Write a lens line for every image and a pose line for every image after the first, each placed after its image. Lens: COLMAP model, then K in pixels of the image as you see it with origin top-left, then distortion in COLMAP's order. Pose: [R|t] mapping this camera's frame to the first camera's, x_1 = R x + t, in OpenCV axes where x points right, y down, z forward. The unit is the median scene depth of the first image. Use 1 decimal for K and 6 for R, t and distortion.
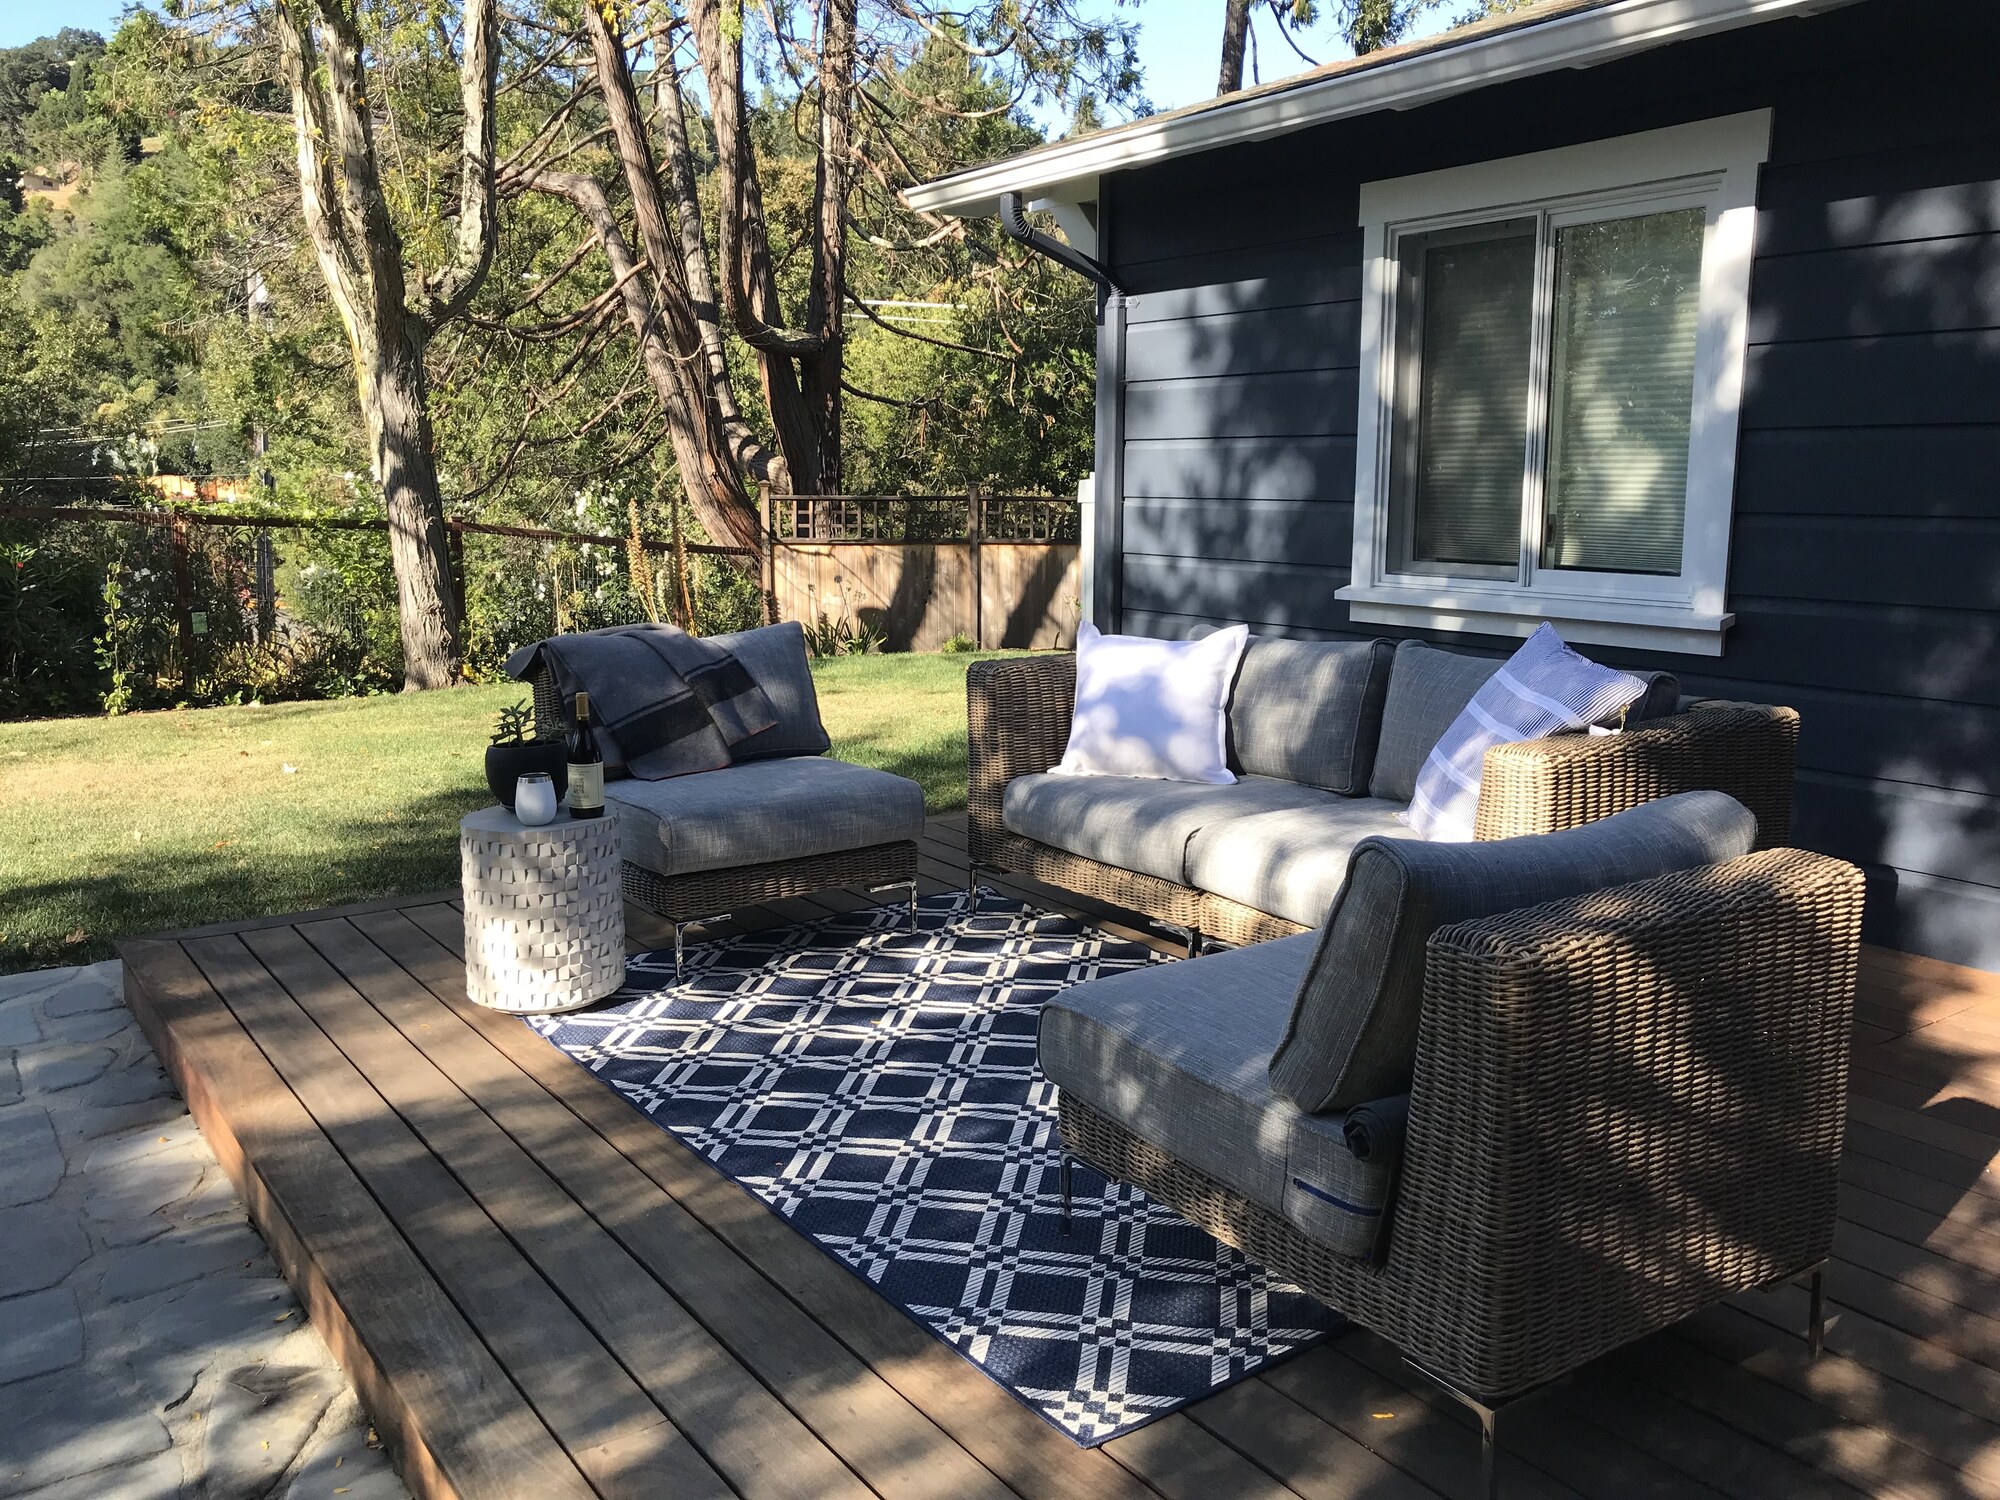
lens RADIAL K [[1656.7, 0, 1000.0], [0, 1656.7, 750.0], [0, 0, 1]] dist [0.005024, -0.010857]
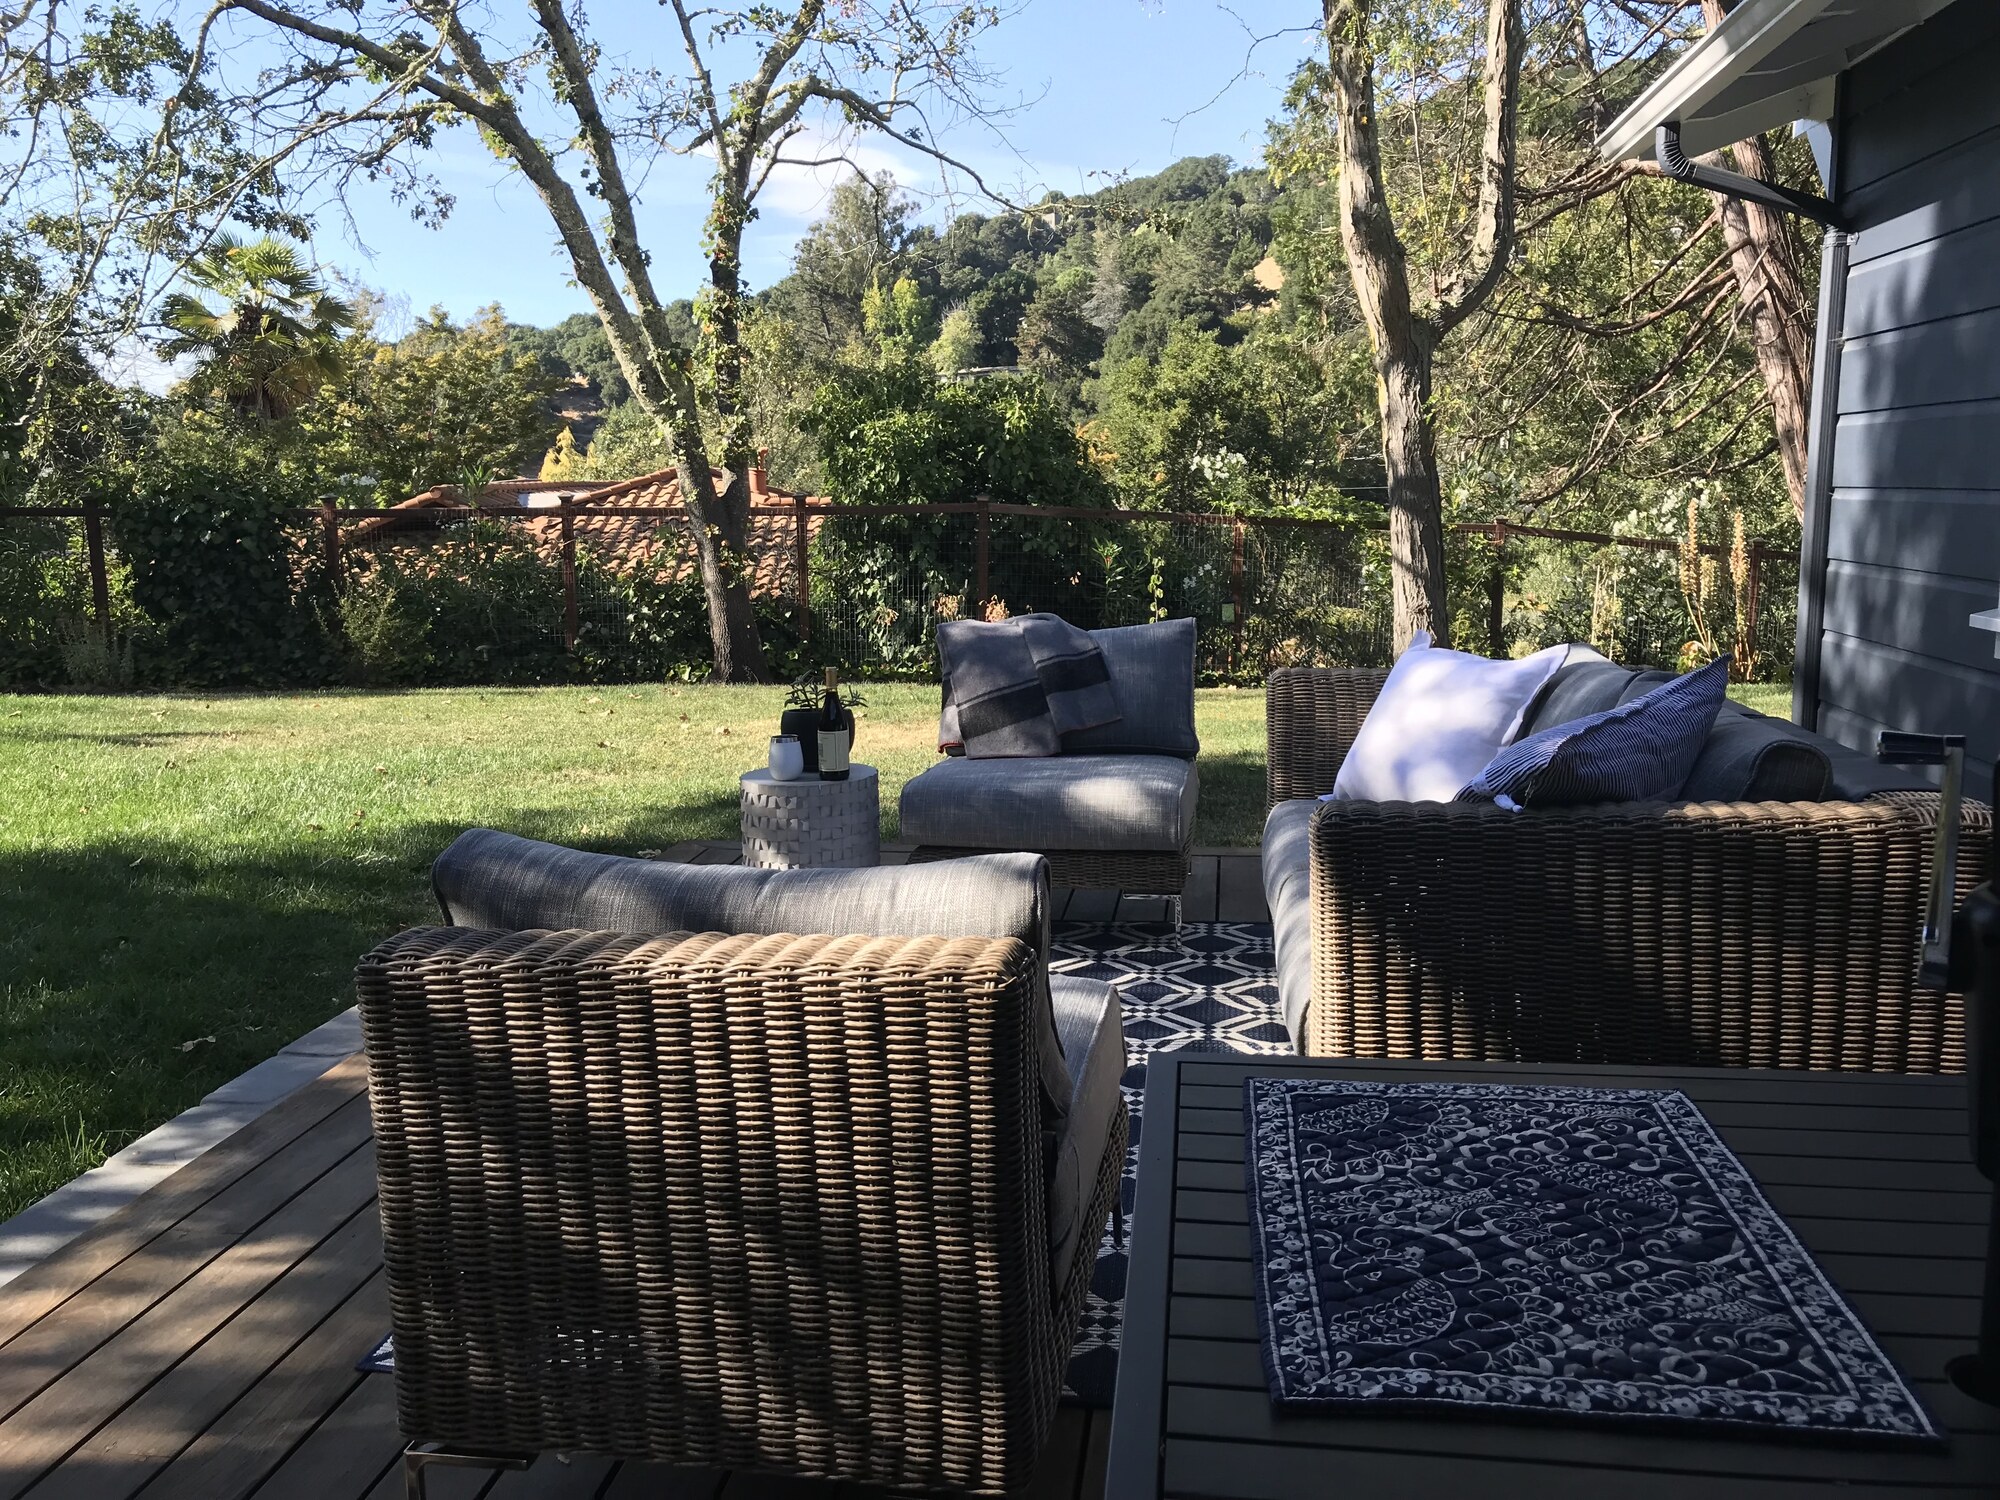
lens RADIAL K [[1632.6, 0, 906.7], [0, 1632.6, 744.6], [0, 0, 1]] dist [-0.002031, -0.002549]
pose [[0.706916, 0.099152, -0.700313, 0.399293], [-0.102009, 0.994066, 0.037771, -0.021250], [0.699902, 0.044737, 0.712836, 0.189205]]
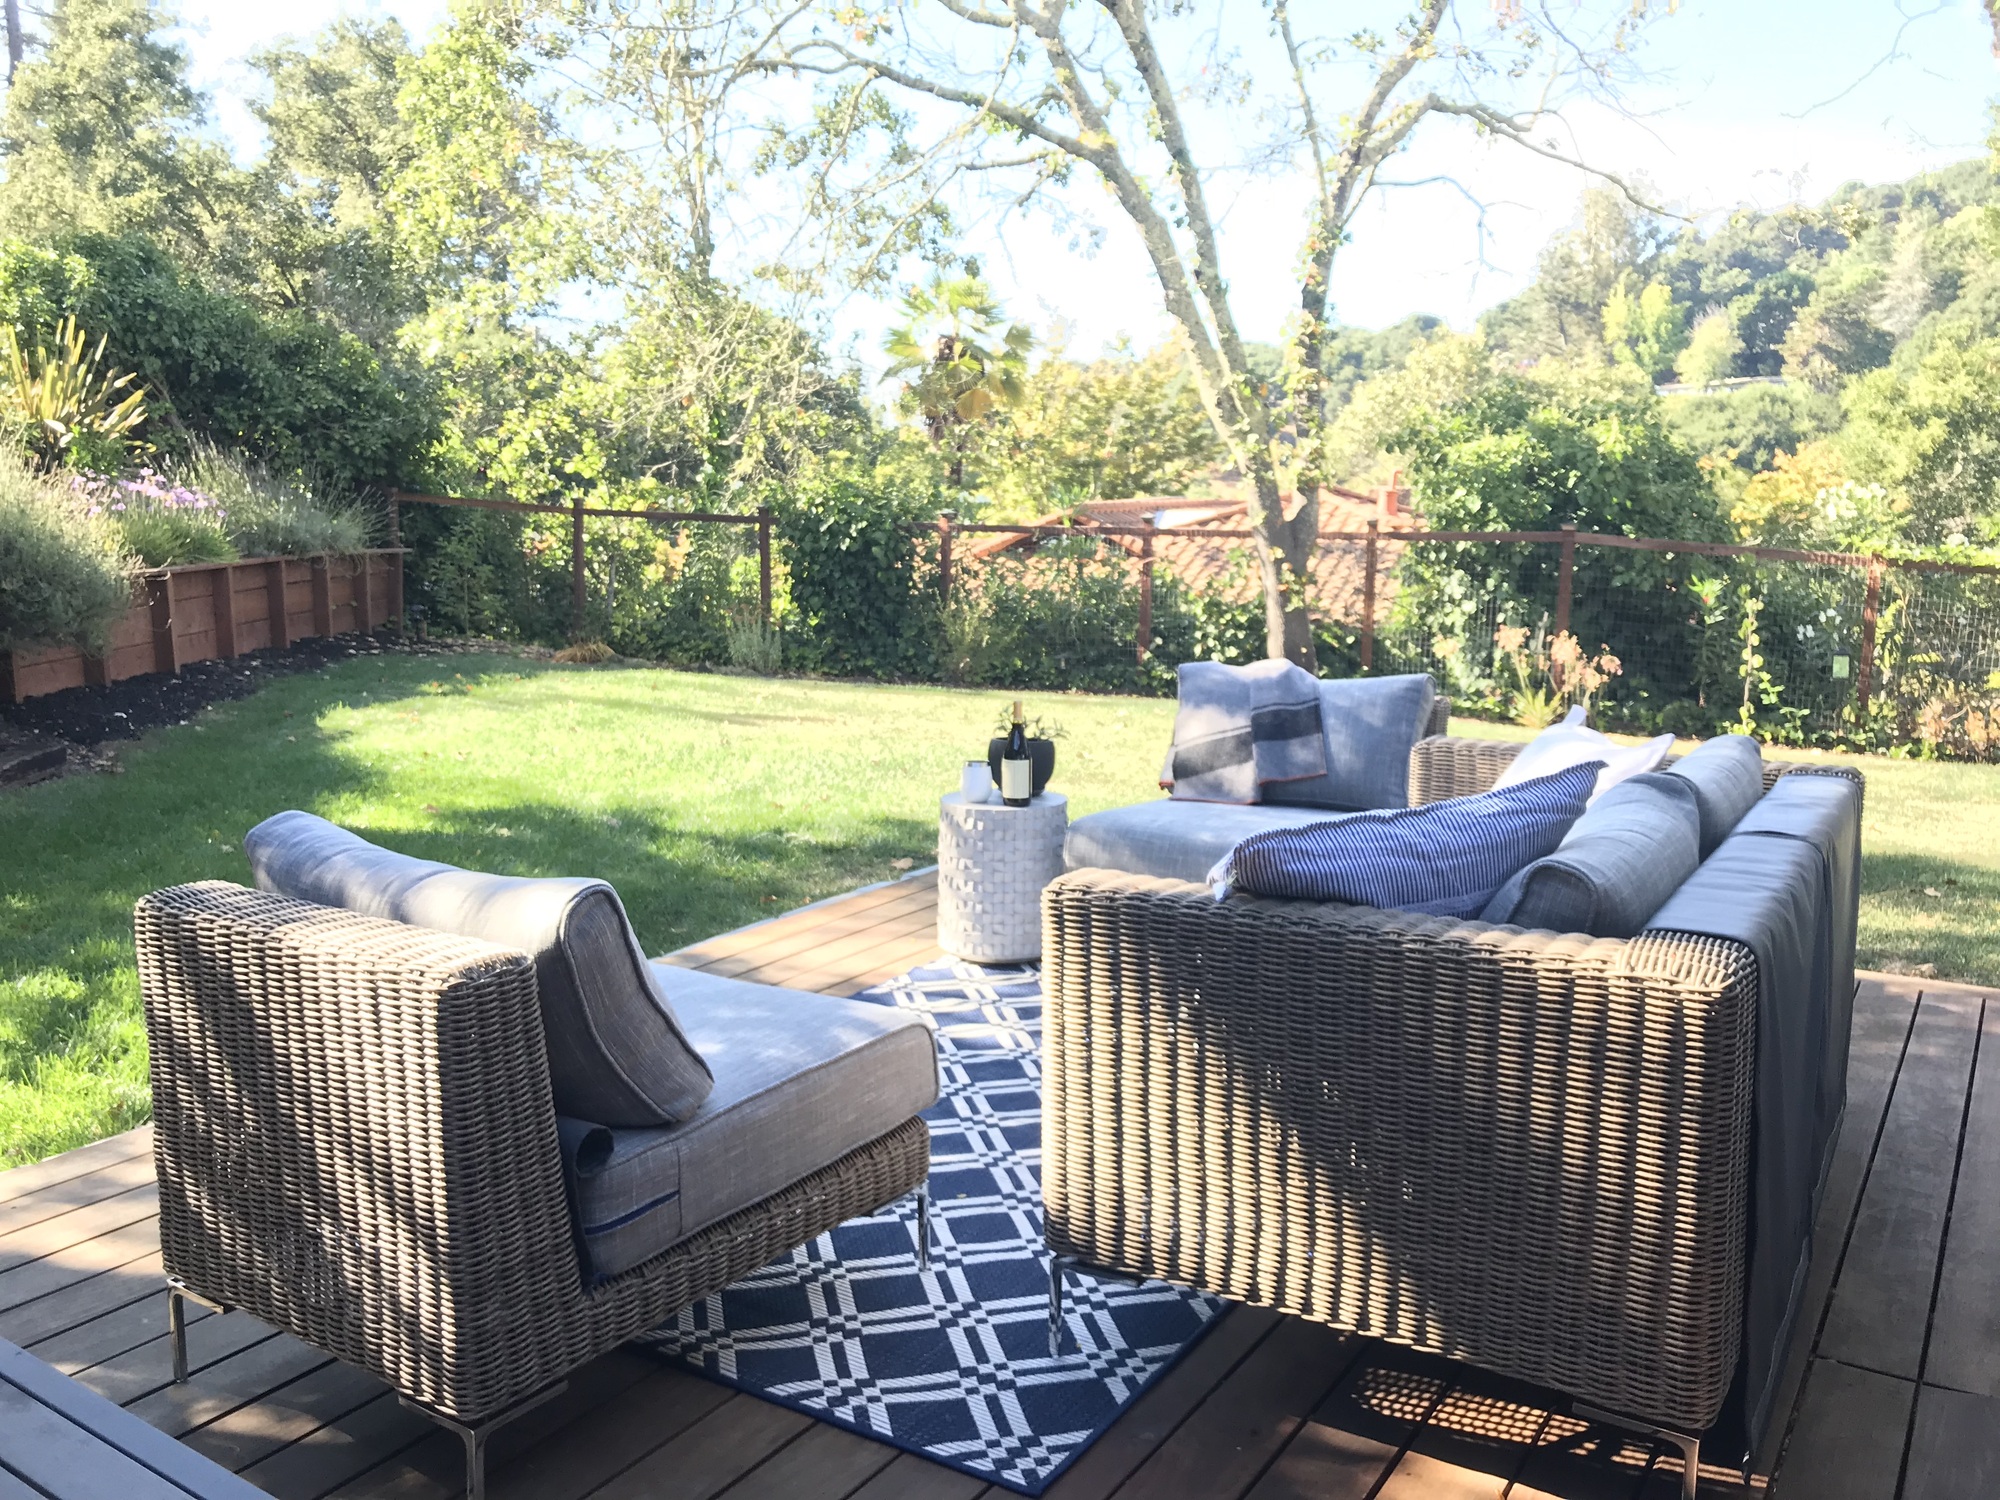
lens RADIAL K [[1624.0, 0, 1000.0], [0, 1624.0, 750.0], [0, 0, 1]] dist [-0.005366, 0.006141]
pose [[0.358621, 0.143206, -0.922433, 0.548721], [-0.158805, 0.983118, 0.090887, -0.065021], [0.919876, 0.113893, 0.375308, 0.367752]]
